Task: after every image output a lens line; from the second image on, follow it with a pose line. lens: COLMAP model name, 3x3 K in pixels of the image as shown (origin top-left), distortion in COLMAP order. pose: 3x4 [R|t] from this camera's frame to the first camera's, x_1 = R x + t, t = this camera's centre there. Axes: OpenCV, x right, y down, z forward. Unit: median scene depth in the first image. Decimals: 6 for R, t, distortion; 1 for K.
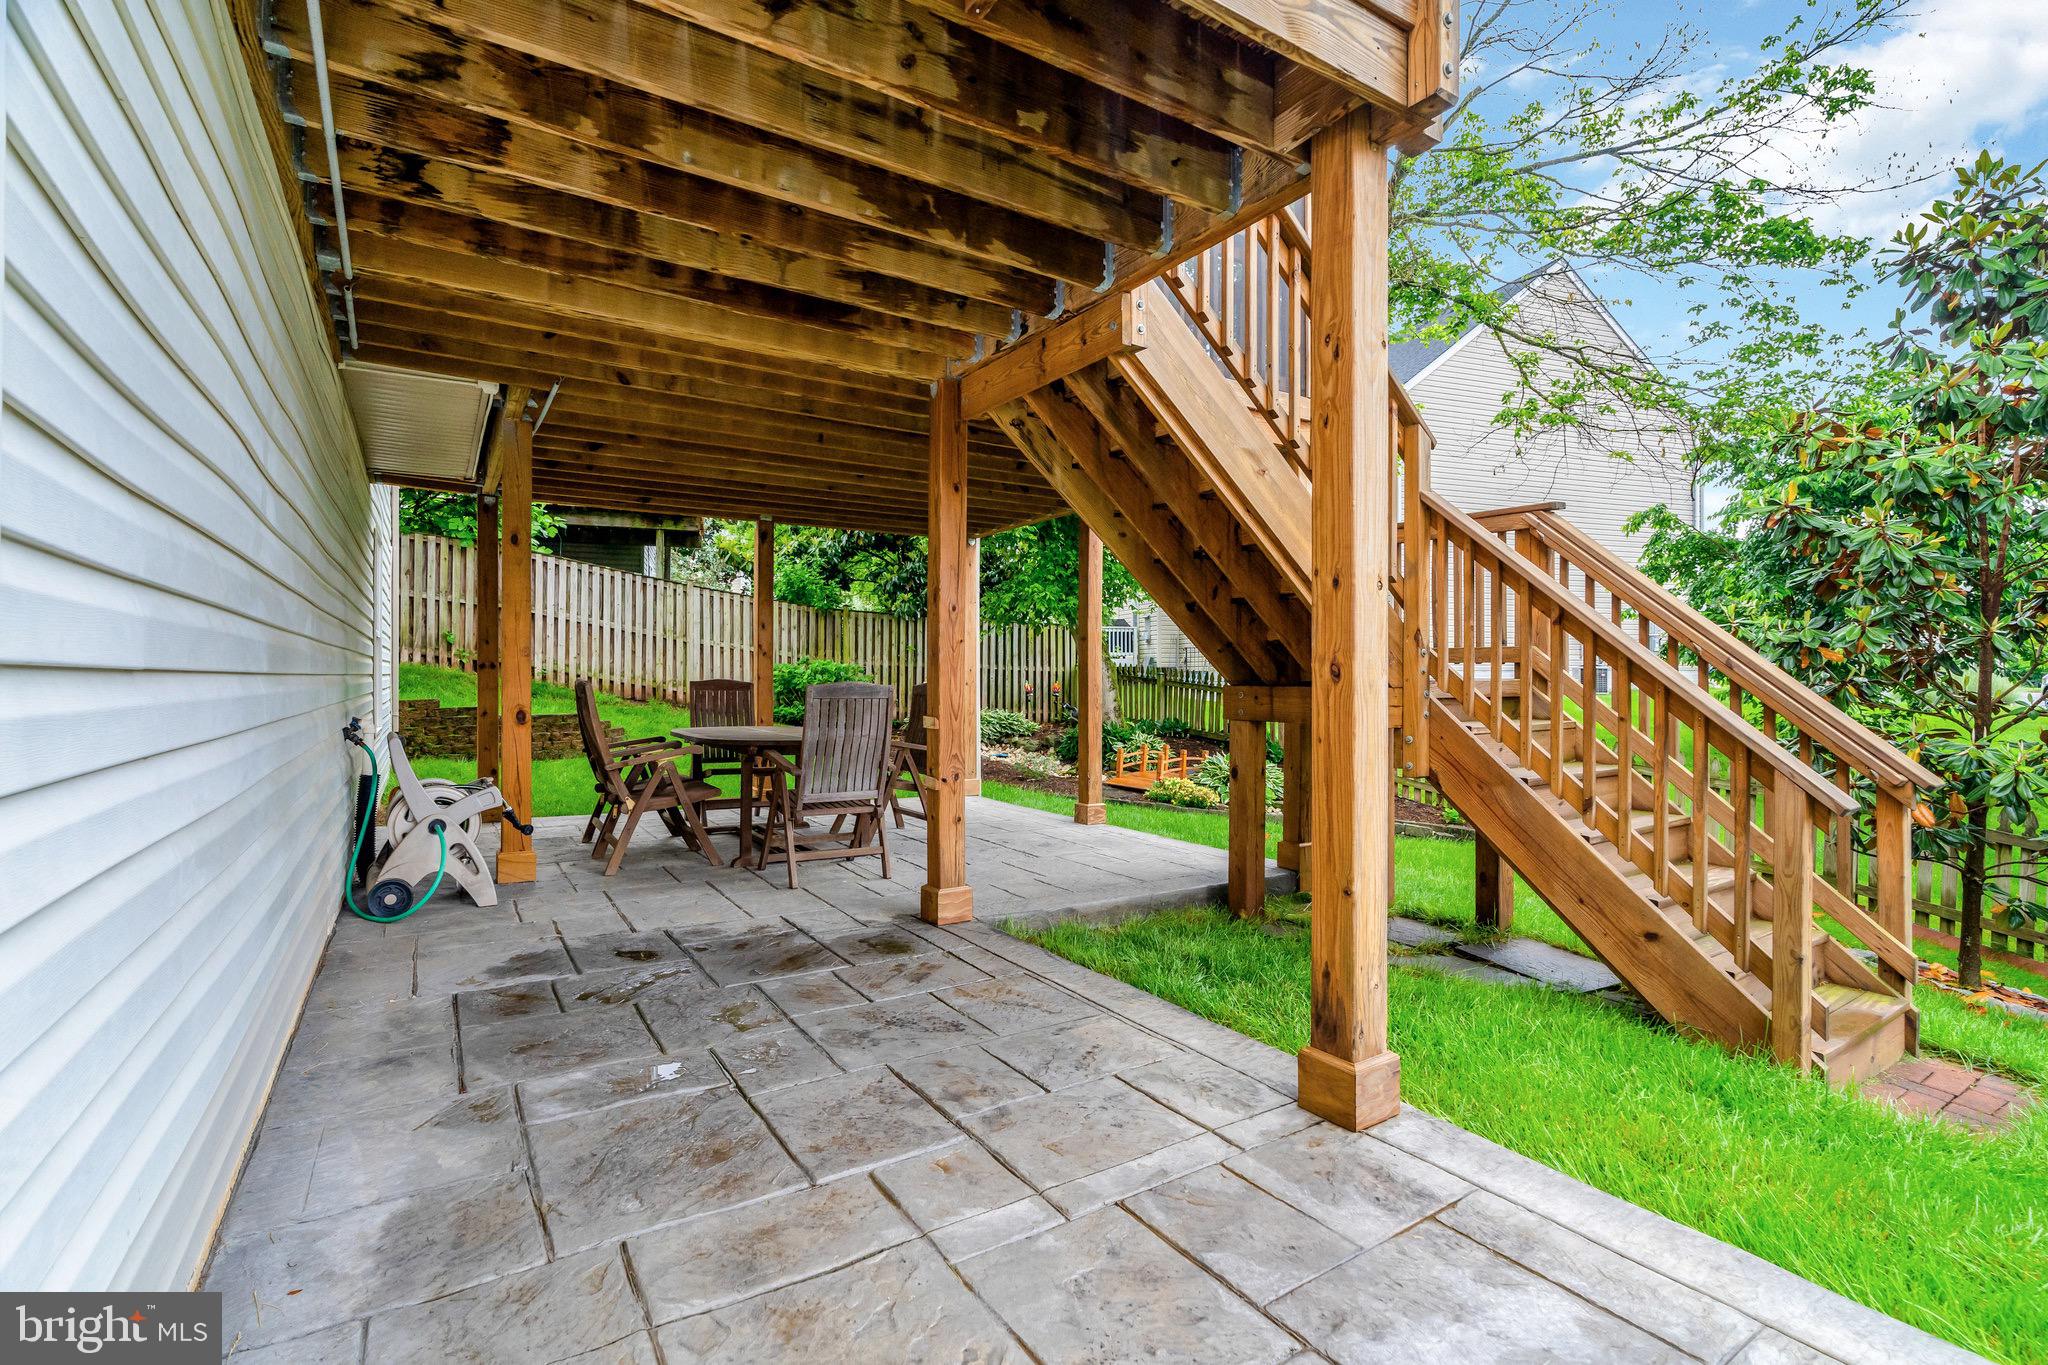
lens RADIAL K [[932.5, 0, 1020.7], [0, 932.5, 677.7], [0, 0, 1]] dist [-0.003504, 0.001307]
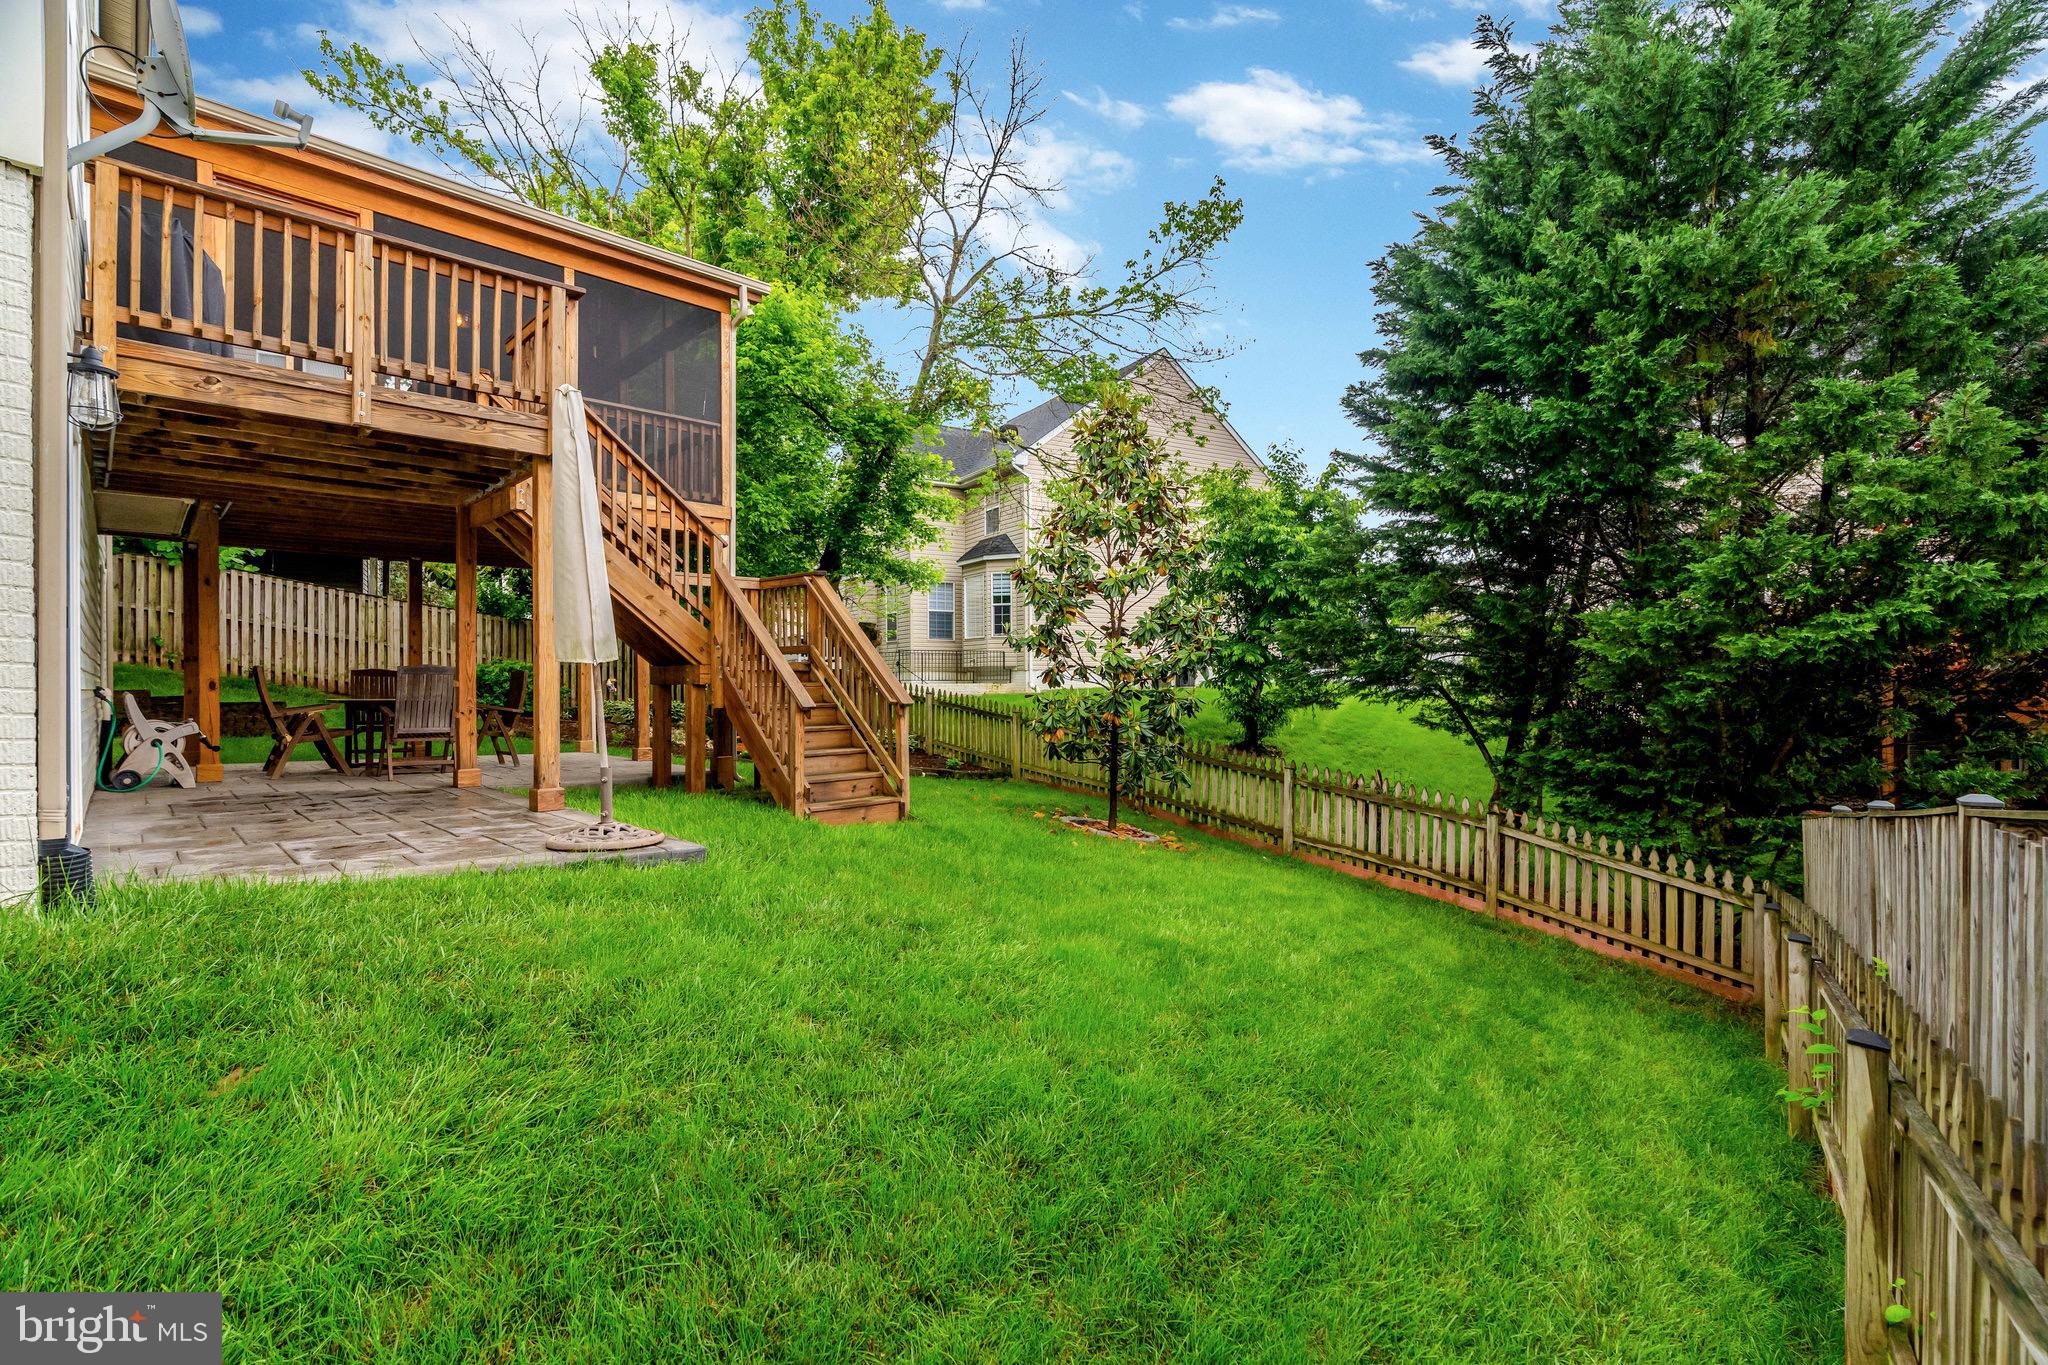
lens RADIAL K [[932.5, 0, 1029.9], [0, 932.5, 685.5], [0, 0, 1]] dist [-0.003504, 0.001307]
pose [[0.978820, -0.007397, 0.204590, 0.229856], [0.007643, 0.999971, -0.000410, 0.021852], [-0.204581, 0.001964, 0.978848, -0.386235]]
